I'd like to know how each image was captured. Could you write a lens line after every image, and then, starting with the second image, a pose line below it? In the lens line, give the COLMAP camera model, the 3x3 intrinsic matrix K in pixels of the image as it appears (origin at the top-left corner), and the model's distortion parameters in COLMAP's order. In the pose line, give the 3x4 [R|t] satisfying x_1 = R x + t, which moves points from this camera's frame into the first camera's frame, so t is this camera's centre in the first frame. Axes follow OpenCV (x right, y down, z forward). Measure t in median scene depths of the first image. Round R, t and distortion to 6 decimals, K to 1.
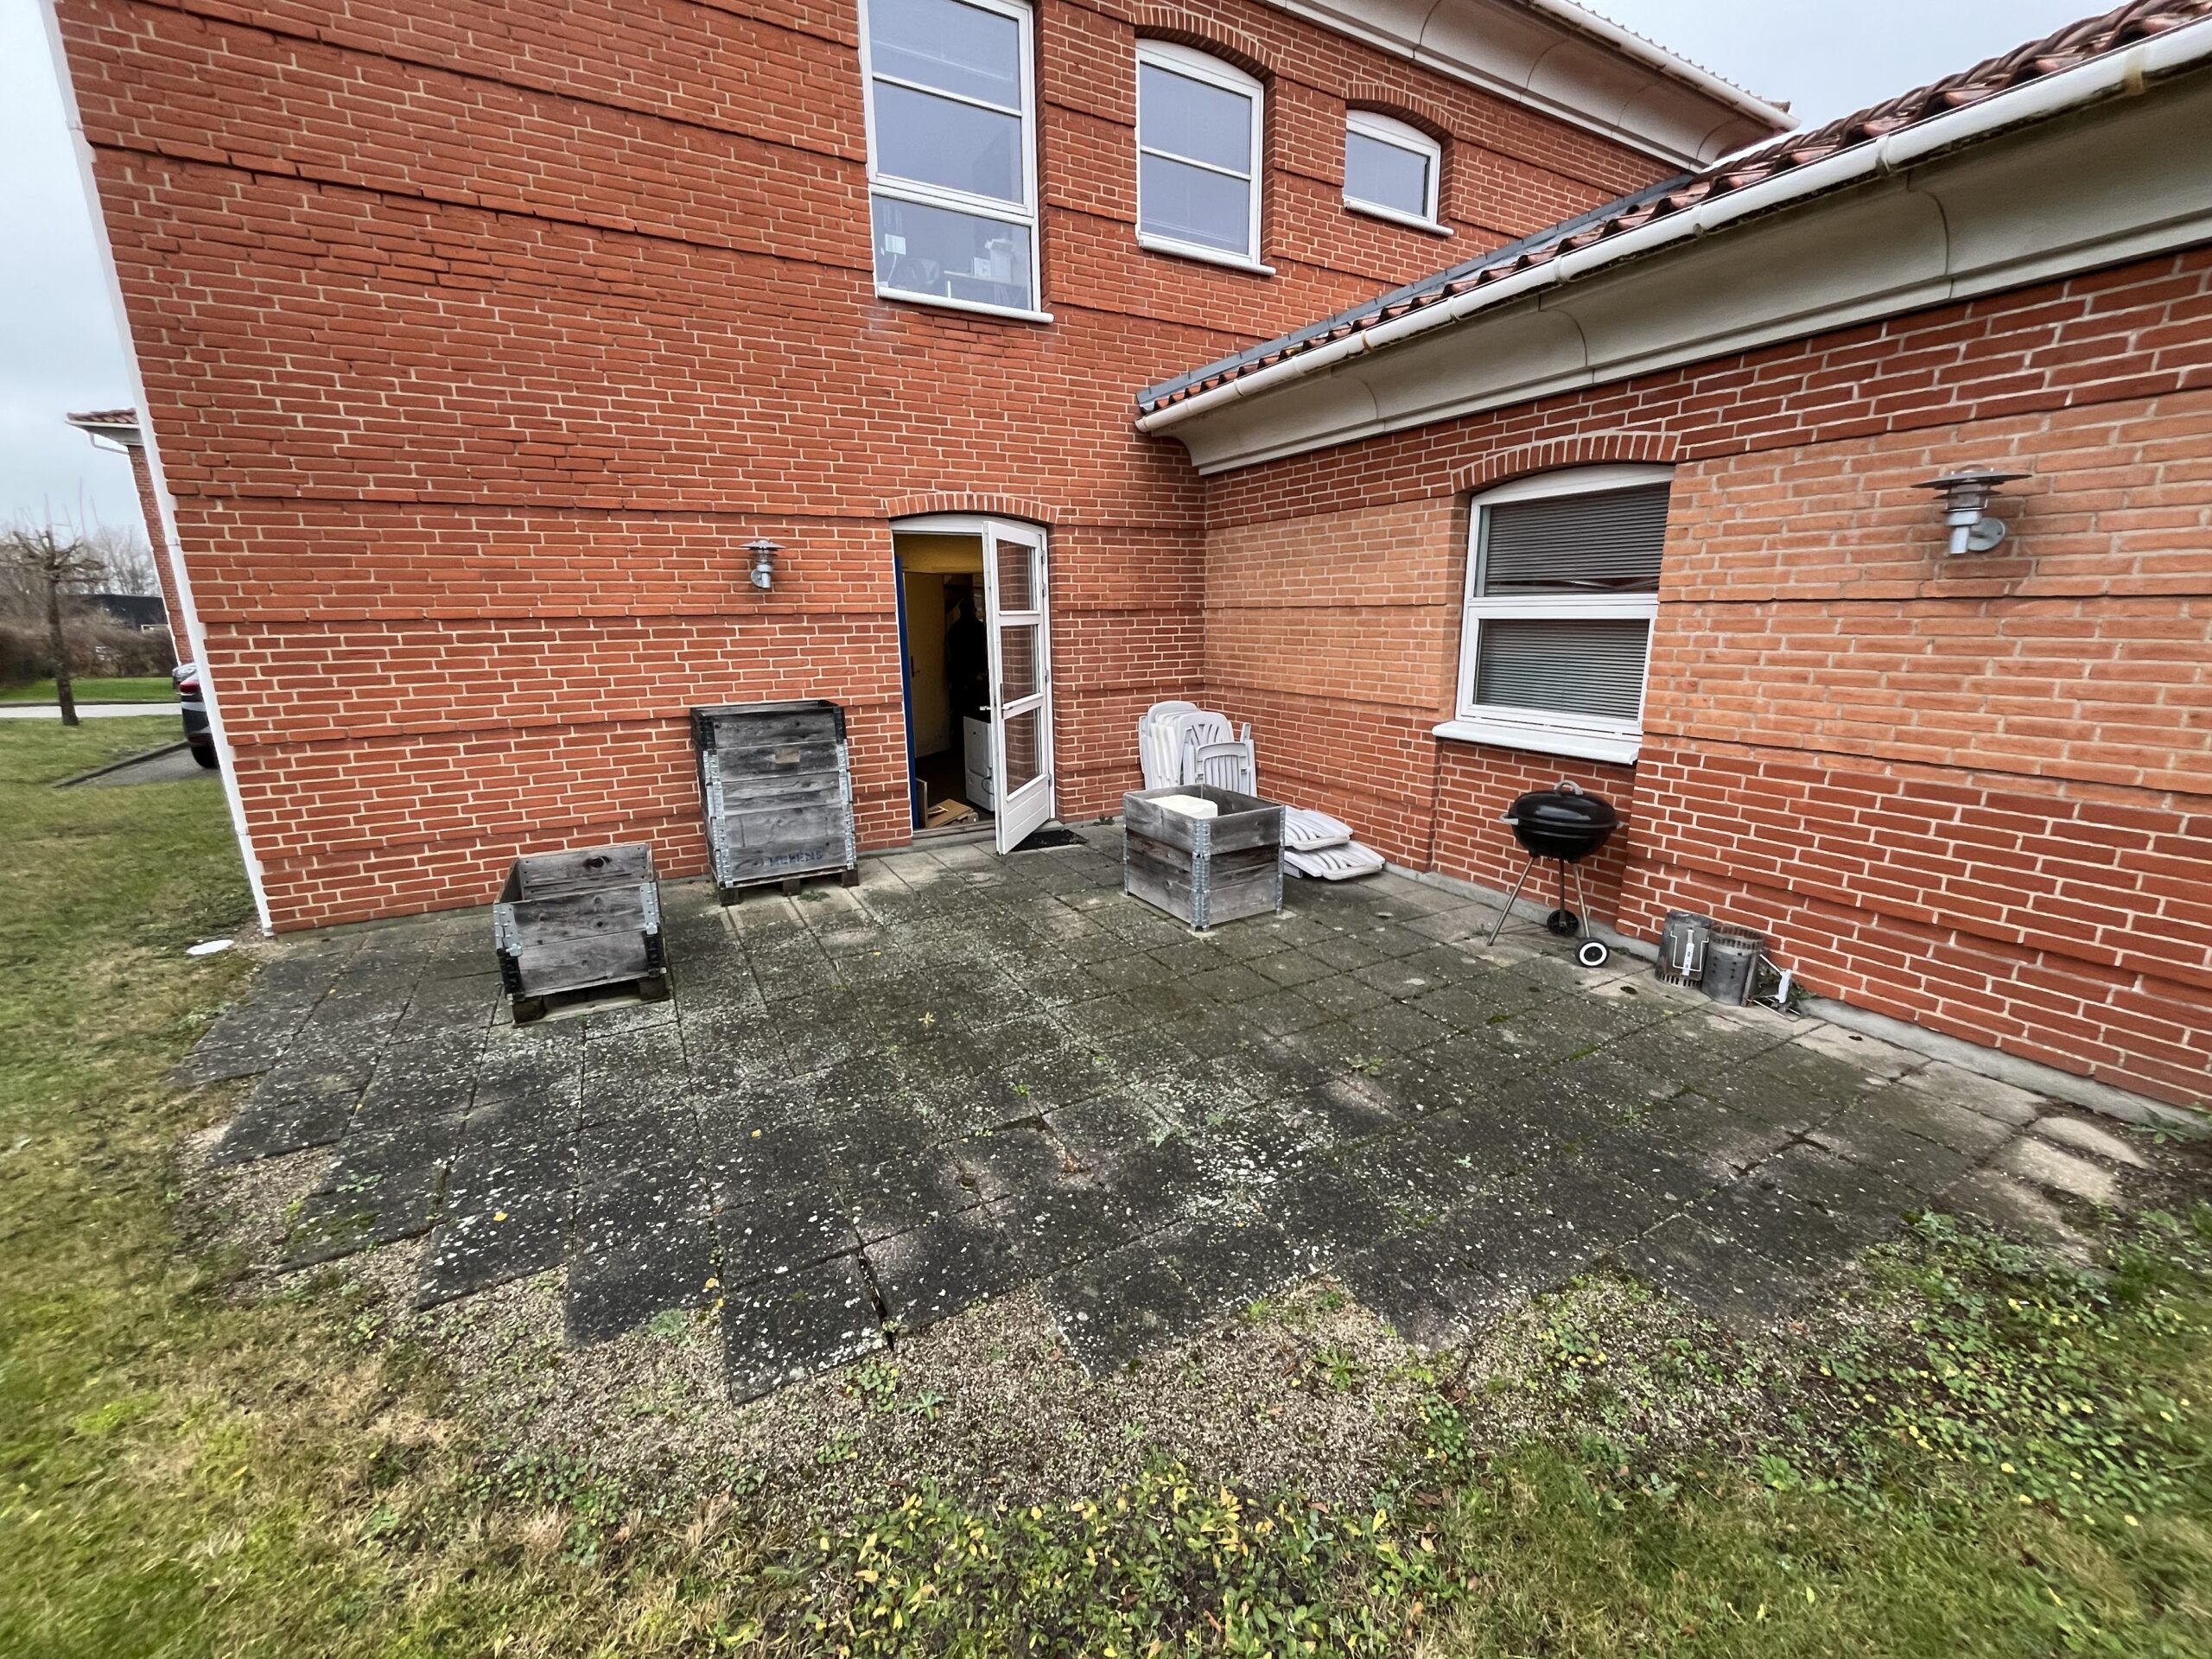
lens RADIAL K [[896.1, 0, 1110.2], [0, 896.1, 826.9], [0, 0, 1]] dist [-0.000753, -0.000132]
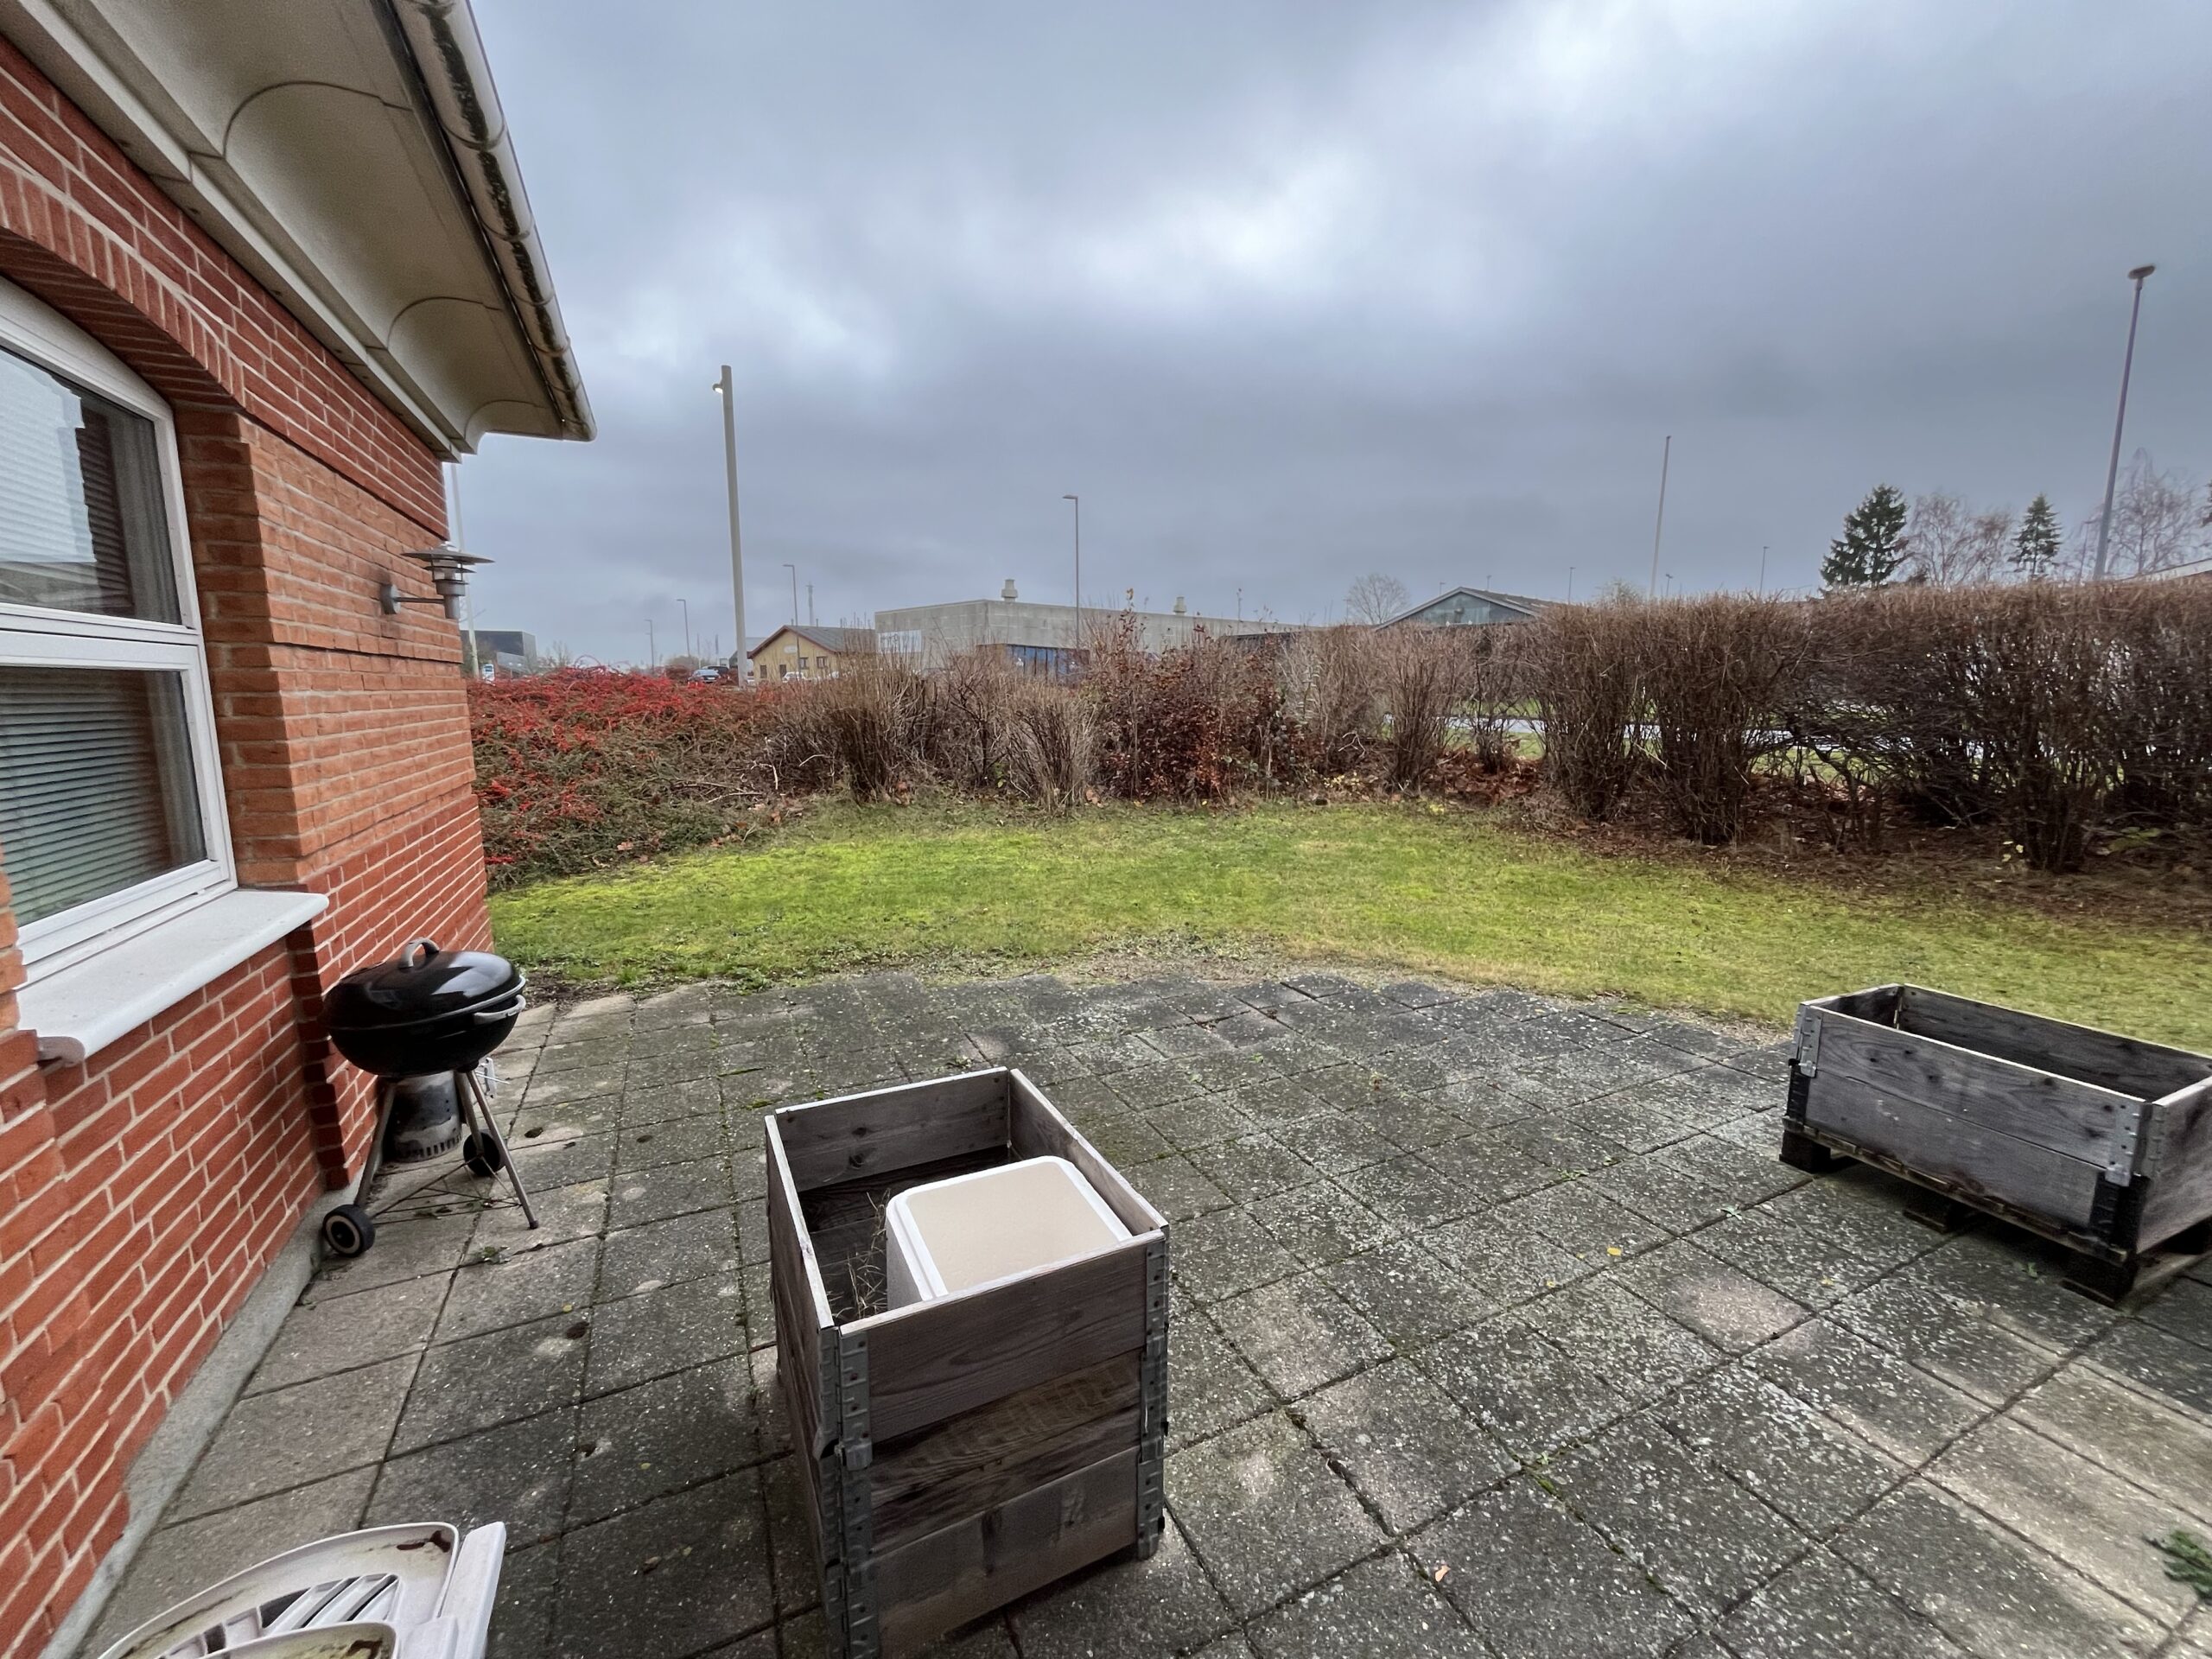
lens RADIAL K [[896.1, 0, 1109.3], [0, 896.1, 821.3], [0, 0, 1]] dist [-0.000753, -0.000132]
pose [[-0.998051, -0.000198, 0.062408, 0.024800], [0.023250, 0.926827, 0.374768, -0.435275], [-0.057915, 0.375489, -0.925016, 1.940225]]
